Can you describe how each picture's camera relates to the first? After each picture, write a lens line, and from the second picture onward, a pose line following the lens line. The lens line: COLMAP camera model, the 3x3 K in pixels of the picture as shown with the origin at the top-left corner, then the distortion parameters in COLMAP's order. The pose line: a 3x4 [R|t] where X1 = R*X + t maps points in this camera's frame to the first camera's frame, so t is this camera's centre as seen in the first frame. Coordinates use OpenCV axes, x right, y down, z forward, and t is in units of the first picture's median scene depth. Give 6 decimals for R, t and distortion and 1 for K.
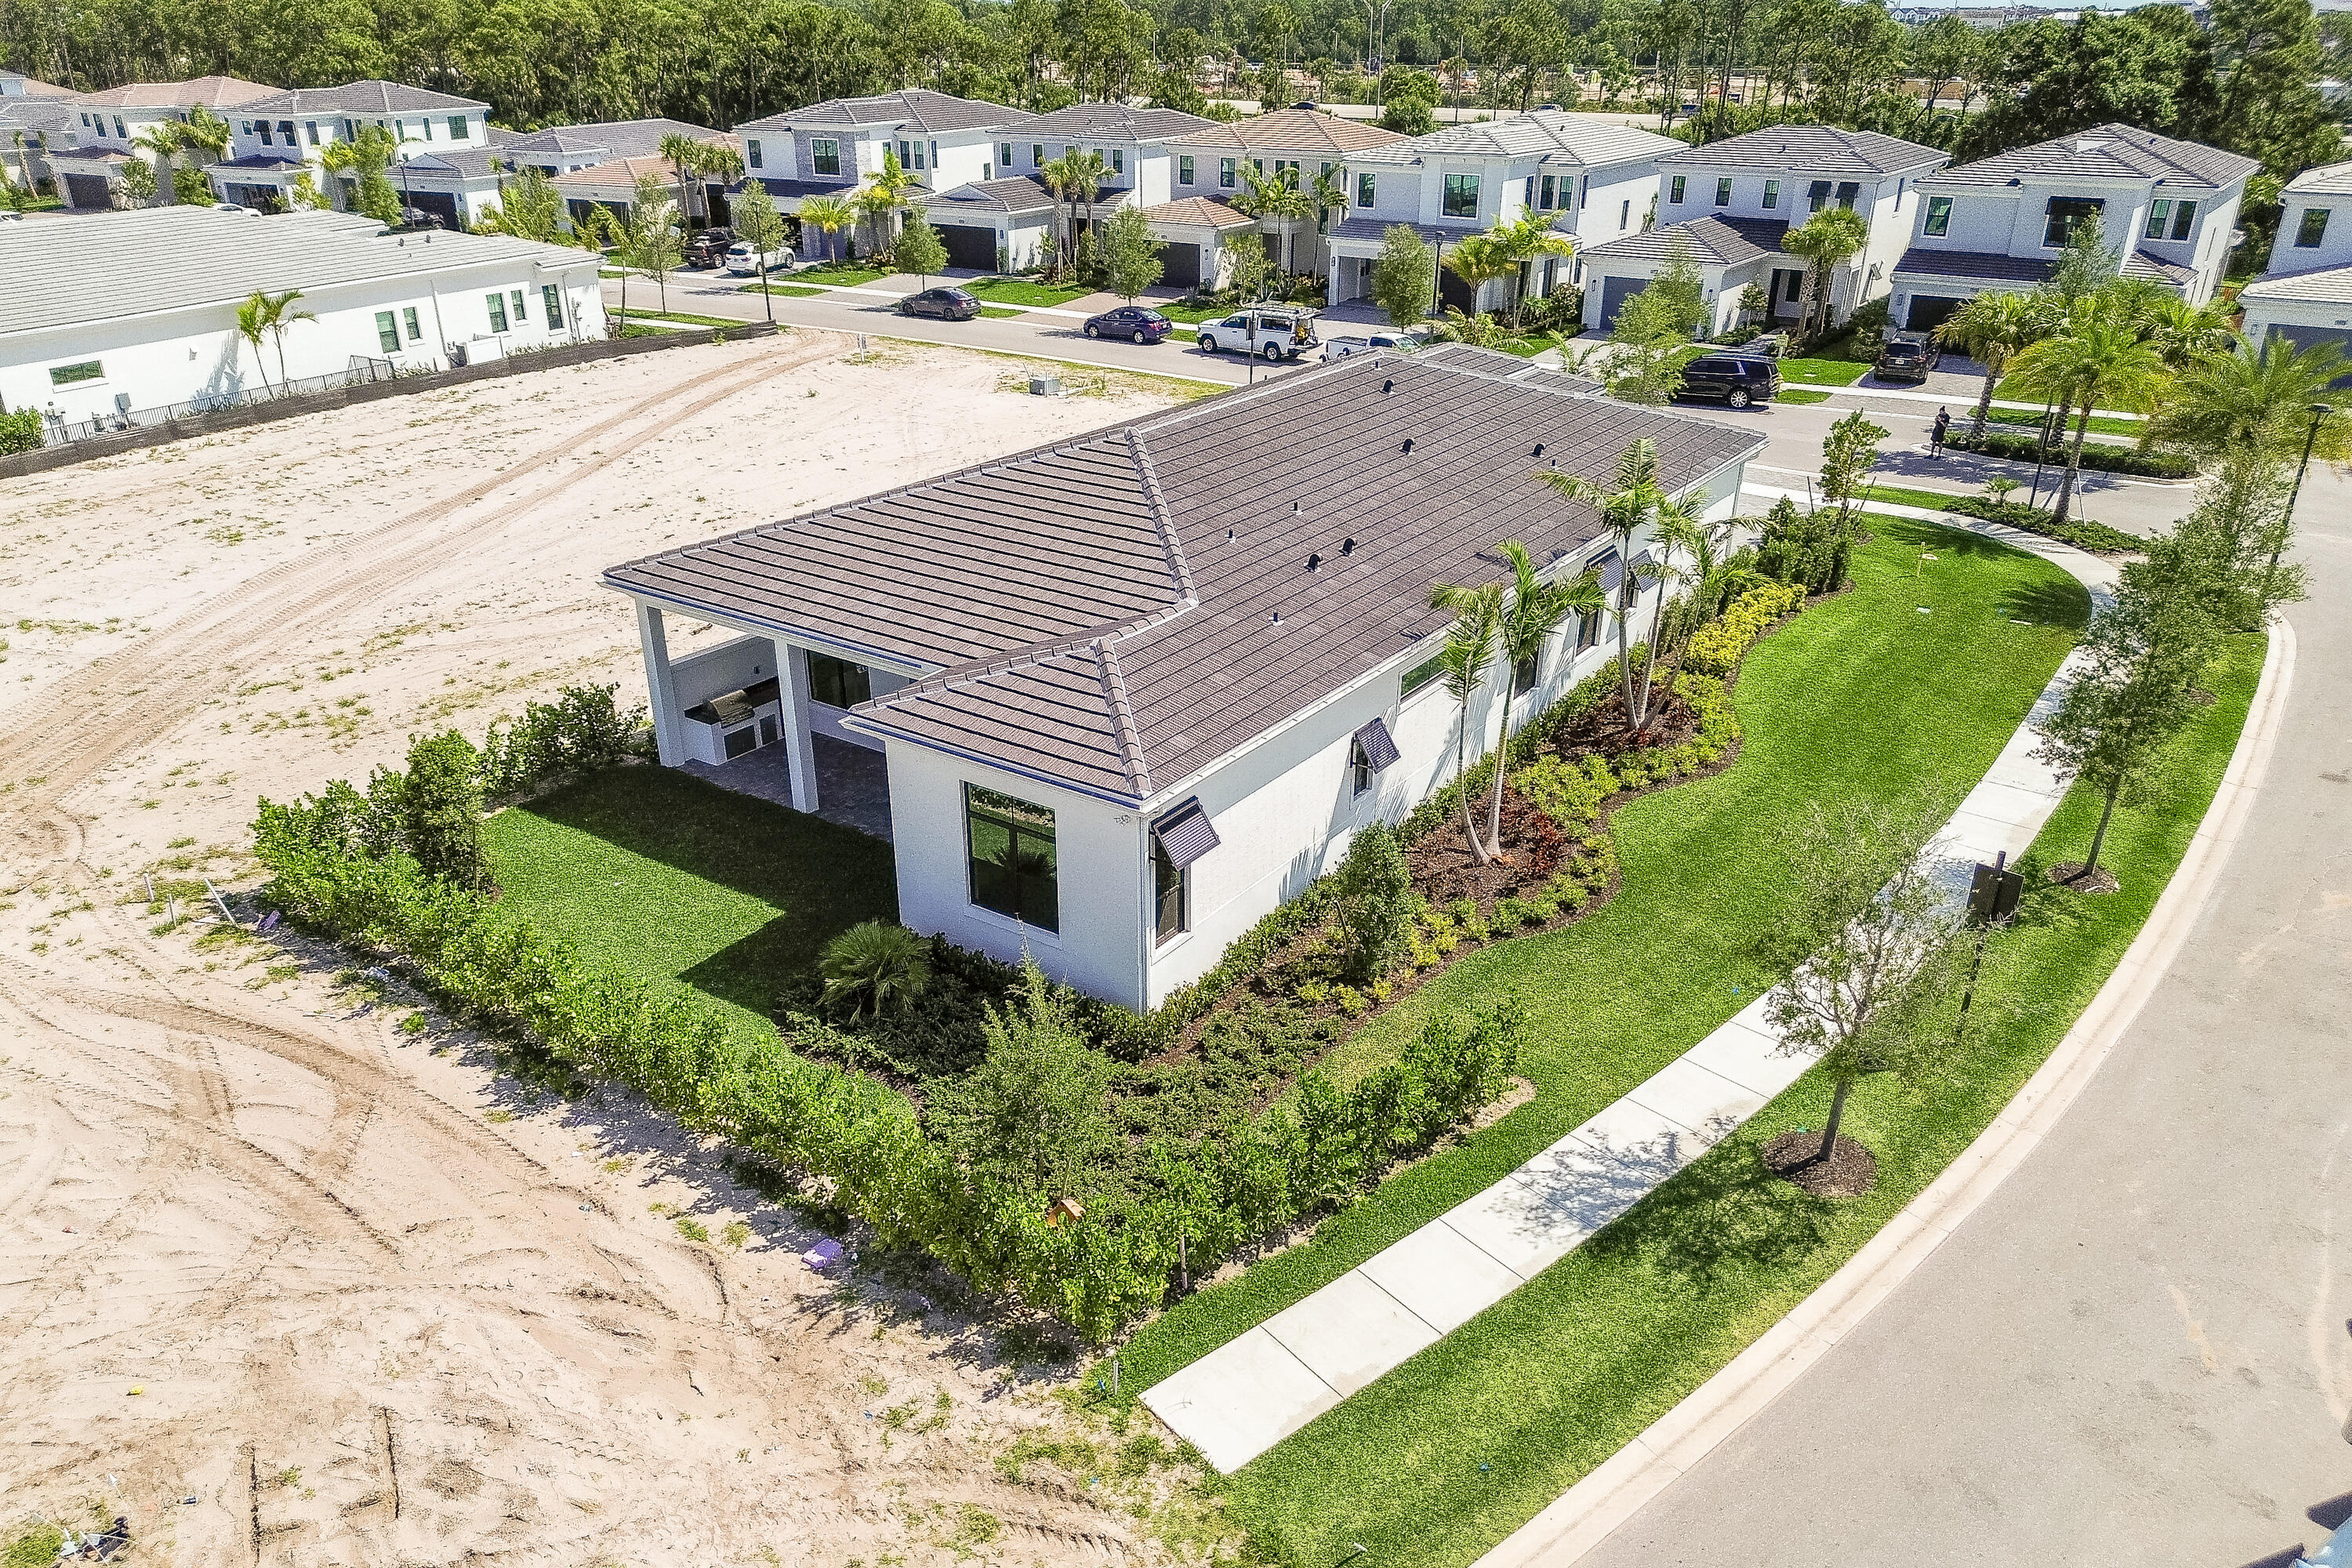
lens RADIAL K [[1658.9, 0, 1181.4], [0, 1658.9, 916.5], [0, 0, 1]] dist [0.052892, -0.049175]
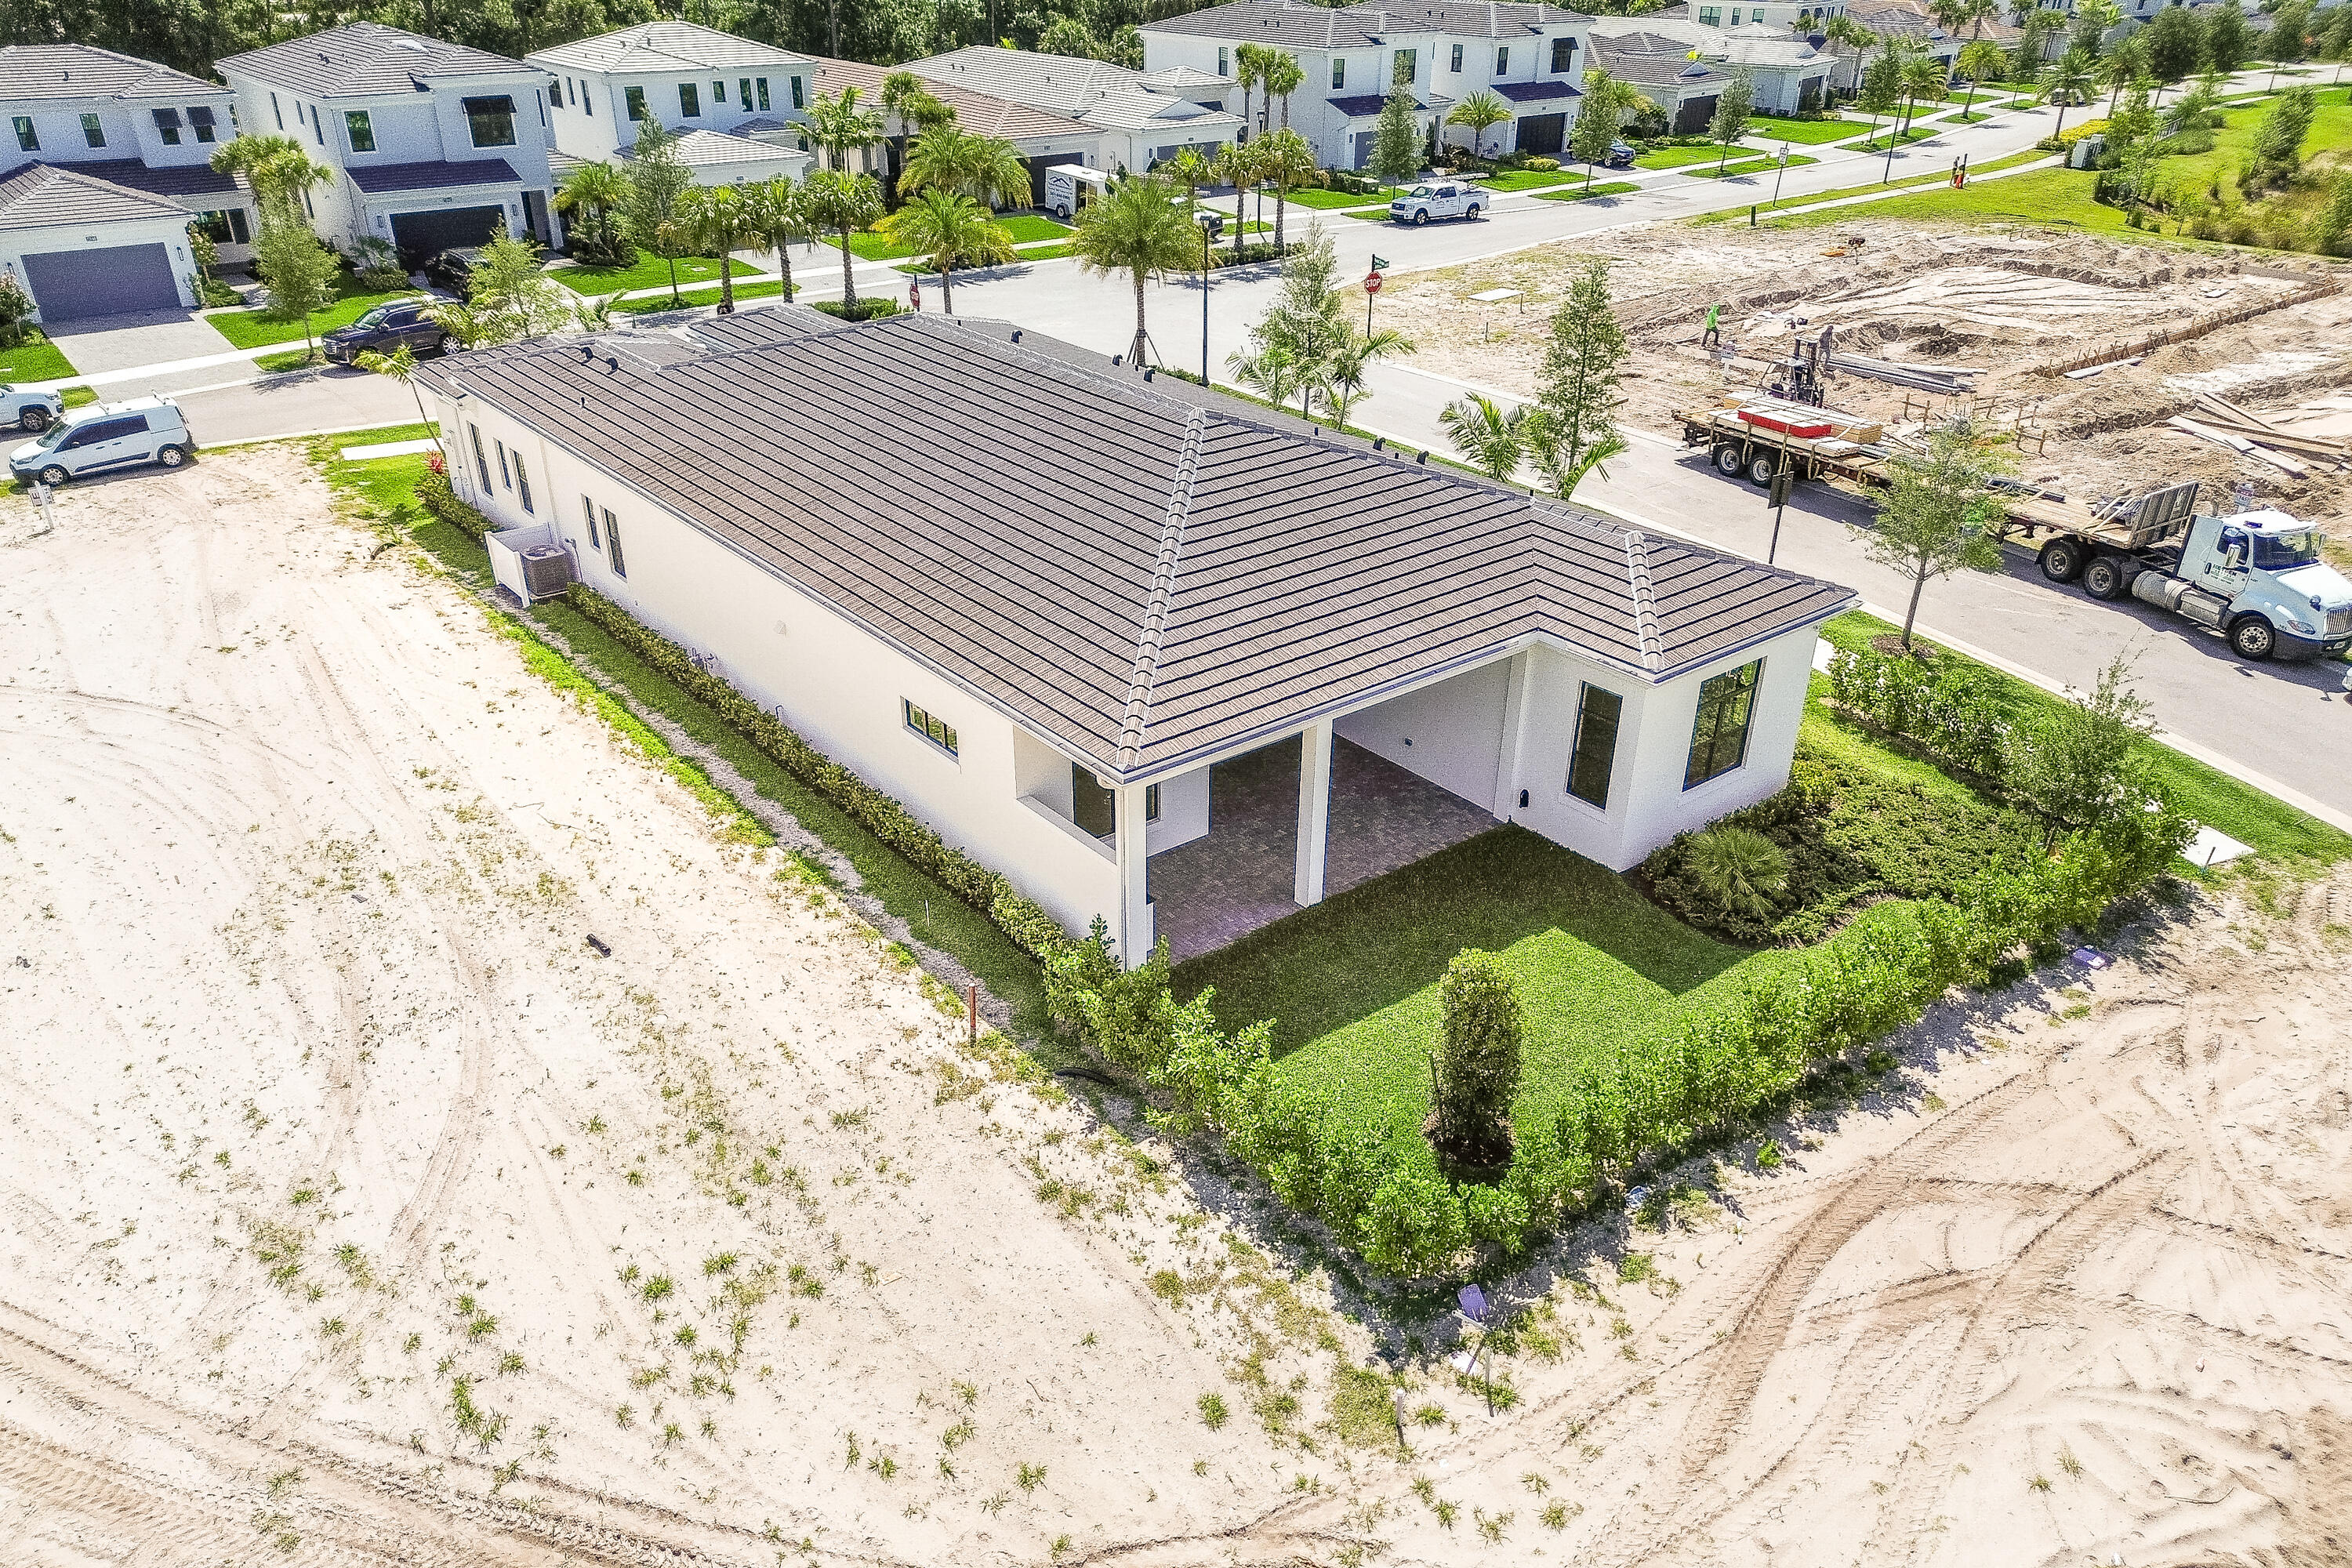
lens RADIAL K [[1673.4, 0, 1183.5], [0, 1673.4, 892.7], [0, 0, 1]] dist [0.046623, -0.038132]
pose [[0.283315, -0.491723, 0.823372, -0.558805], [0.450790, 0.826072, 0.338222, -0.228838], [-0.846475, 0.275345, 0.455702, 0.372438]]
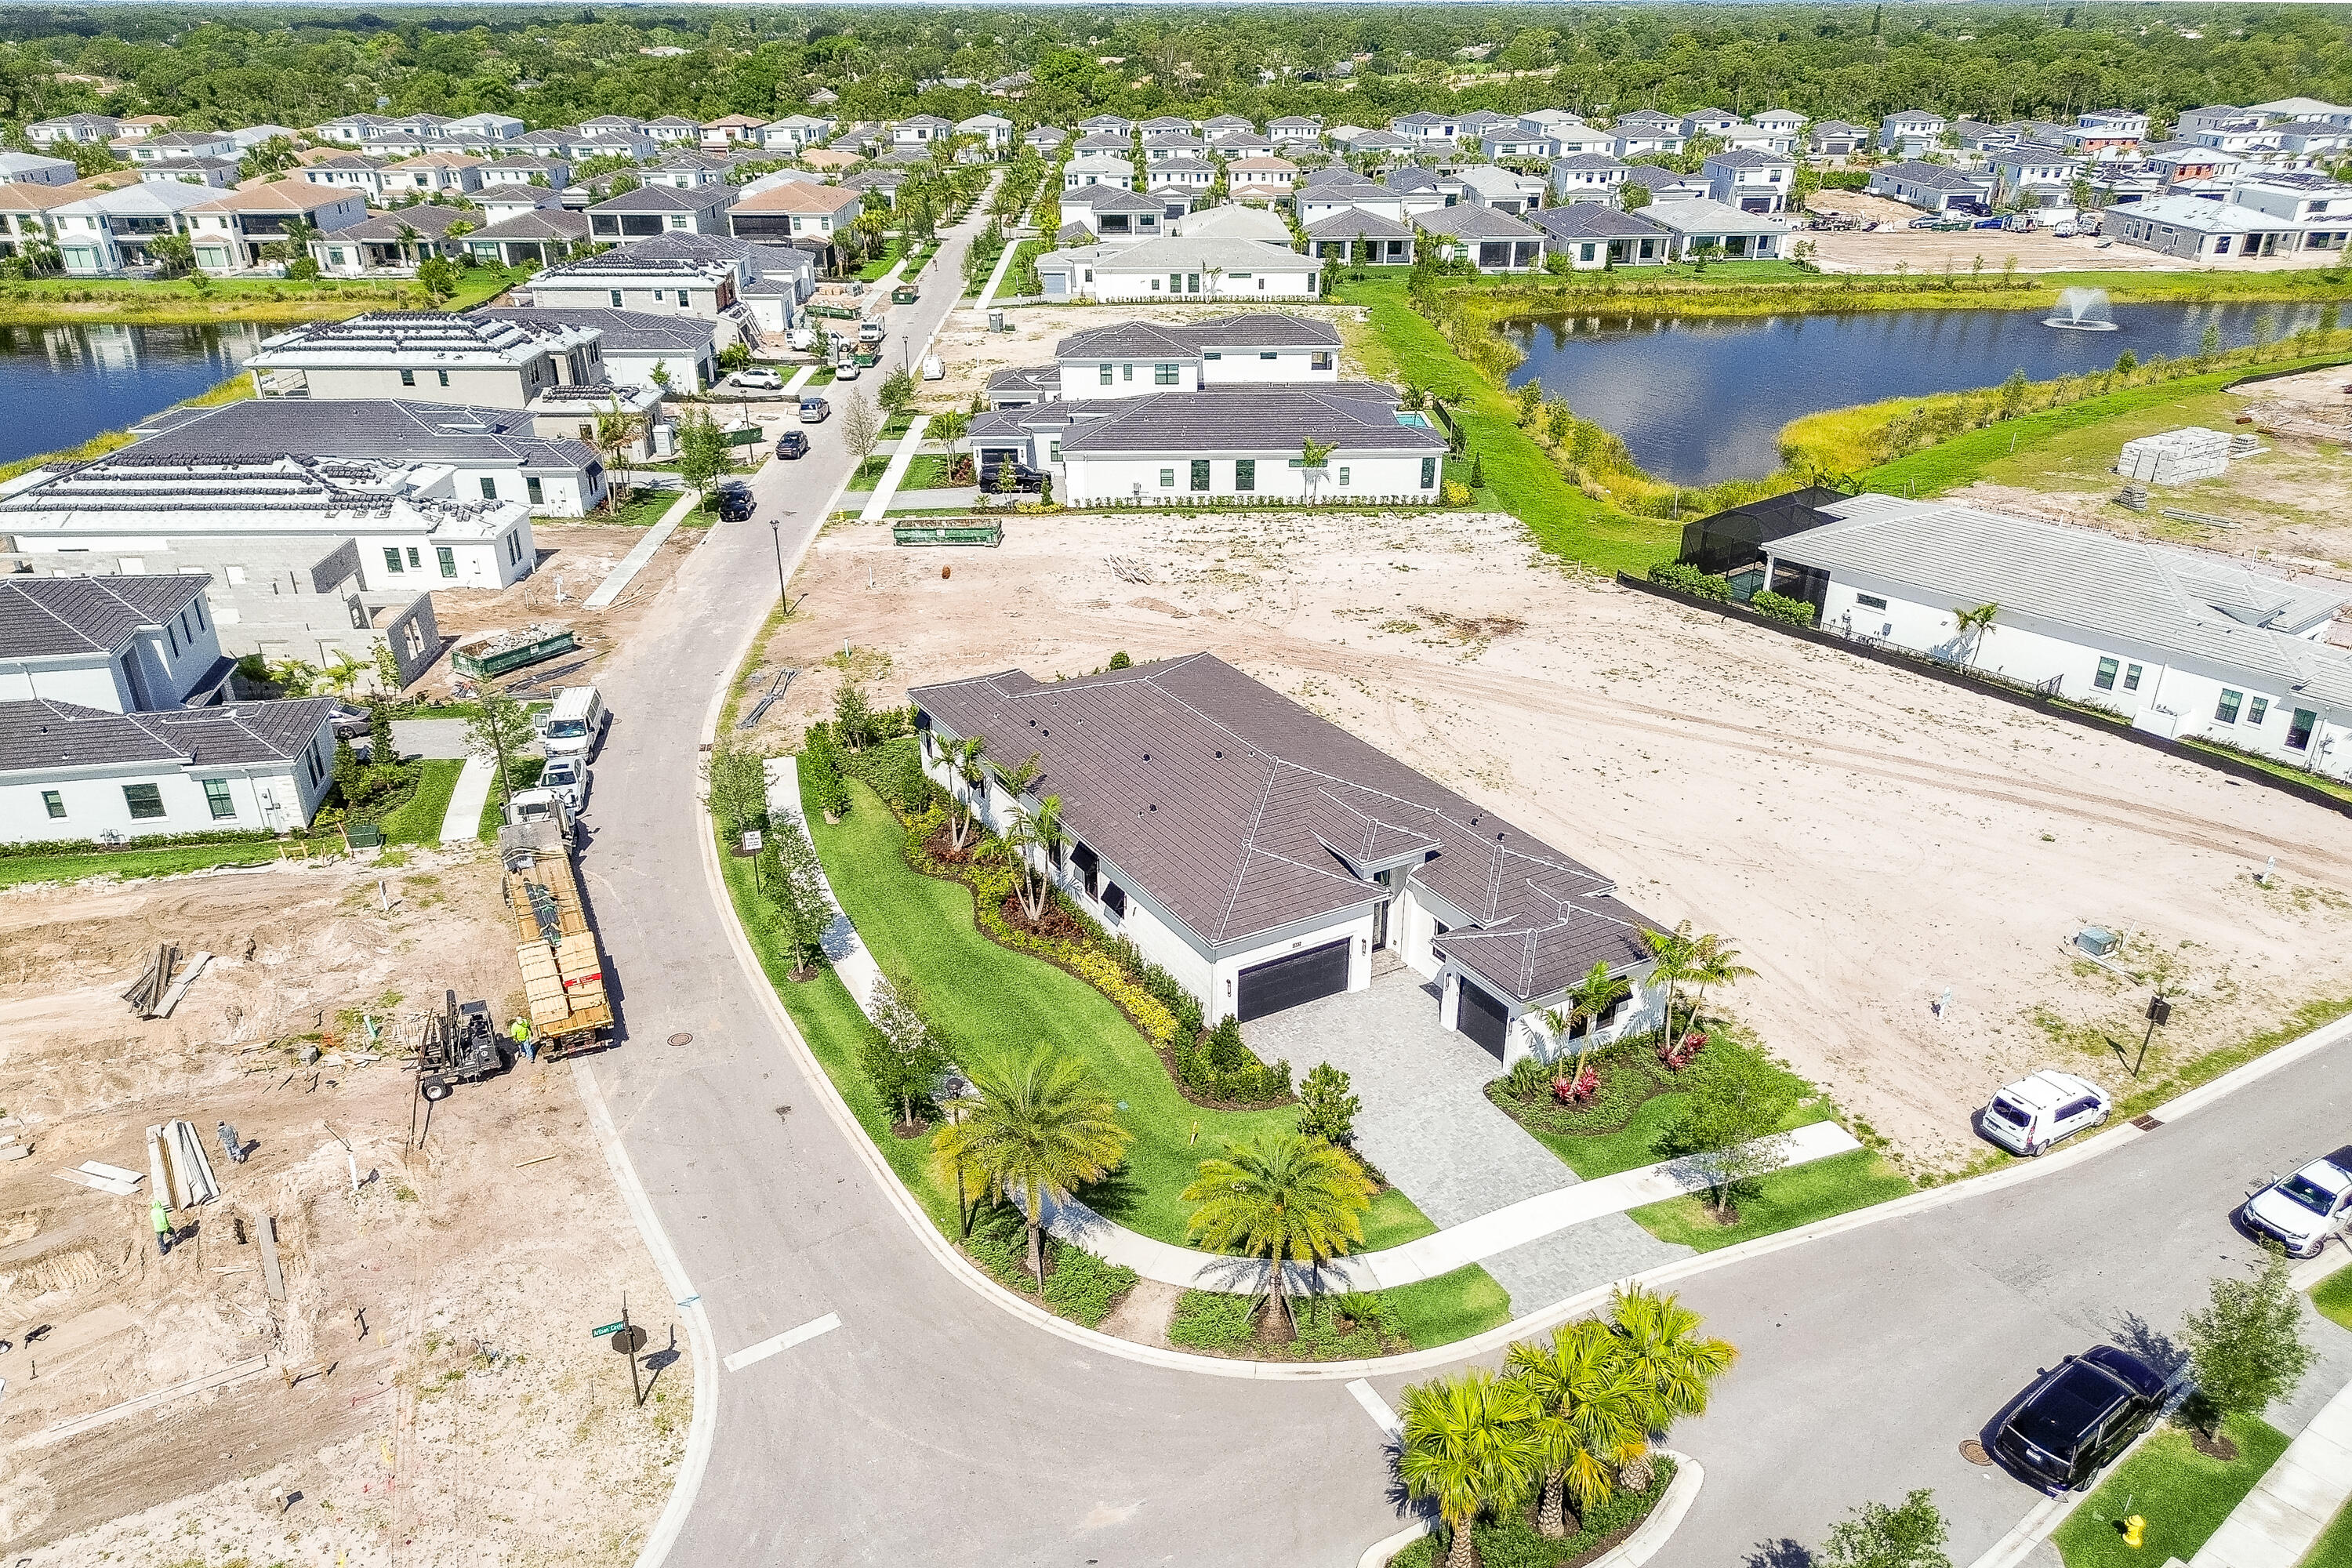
lens RADIAL K [[1658.9, 0, 1181.4], [0, 1658.9, 916.5], [0, 0, 1]] dist [0.052892, -0.049175]
pose [[-0.423580, 0.432048, -0.796188, 1.052453], [-0.430604, 0.677245, 0.596590, -0.809142], [0.796970, 0.595545, -0.100826, 0.834432]]
